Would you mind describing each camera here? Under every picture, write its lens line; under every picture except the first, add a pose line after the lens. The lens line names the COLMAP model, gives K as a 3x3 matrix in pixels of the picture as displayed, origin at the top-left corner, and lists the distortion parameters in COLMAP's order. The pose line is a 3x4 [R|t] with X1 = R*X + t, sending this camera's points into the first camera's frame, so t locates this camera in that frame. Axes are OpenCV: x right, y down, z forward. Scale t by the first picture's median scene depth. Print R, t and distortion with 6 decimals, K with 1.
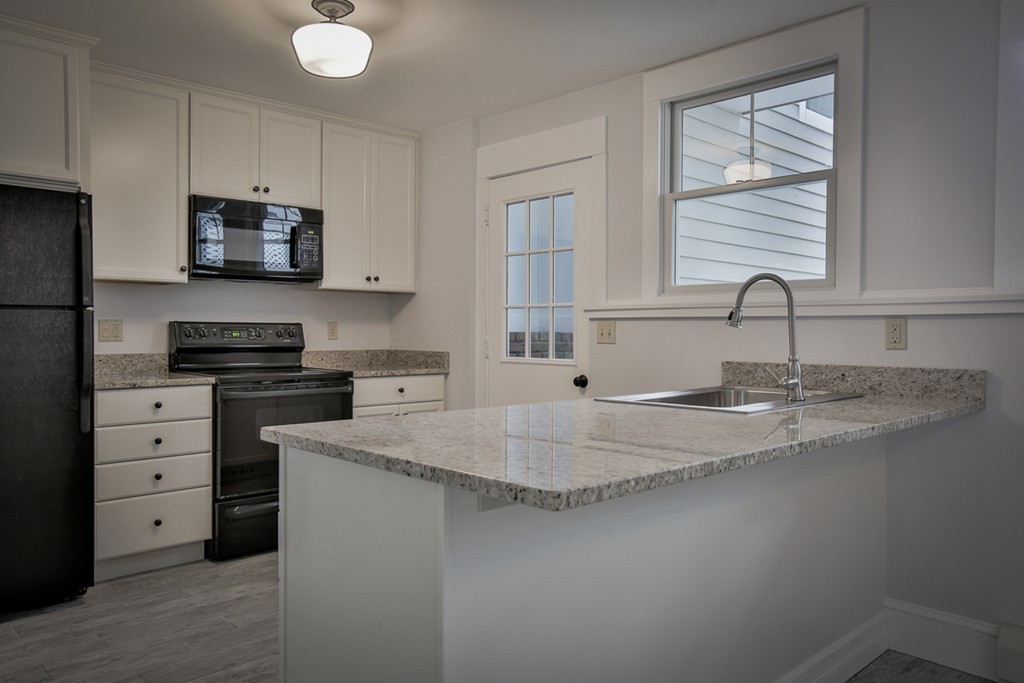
lens RADIAL K [[746.9, 0, 512.0], [0, 746.9, 341.5], [0, 0, 1]] dist [-0.073913, 0.108487]
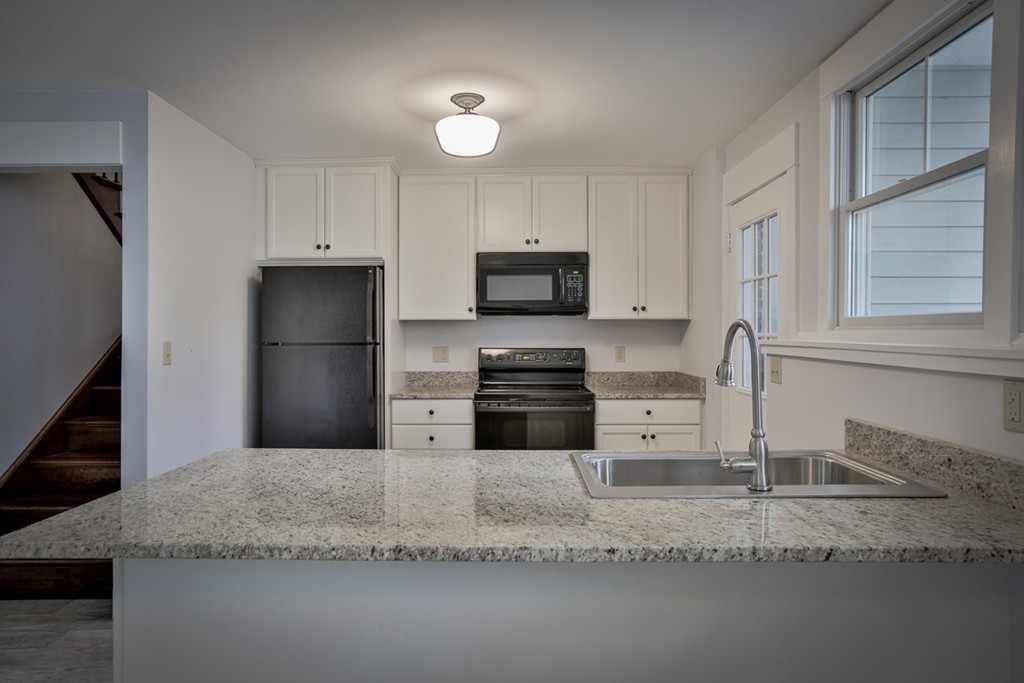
lens RADIAL K [[642.4, 0, 511.3], [0, 642.4, 331.0], [0, 0, 1]] dist [-0.007103, 0.000257]
pose [[0.718166, -0.004970, -0.695855, 0.406099], [-0.006496, 0.999883, -0.013845, -0.043617], [0.695842, 0.014463, 0.718049, 0.219098]]
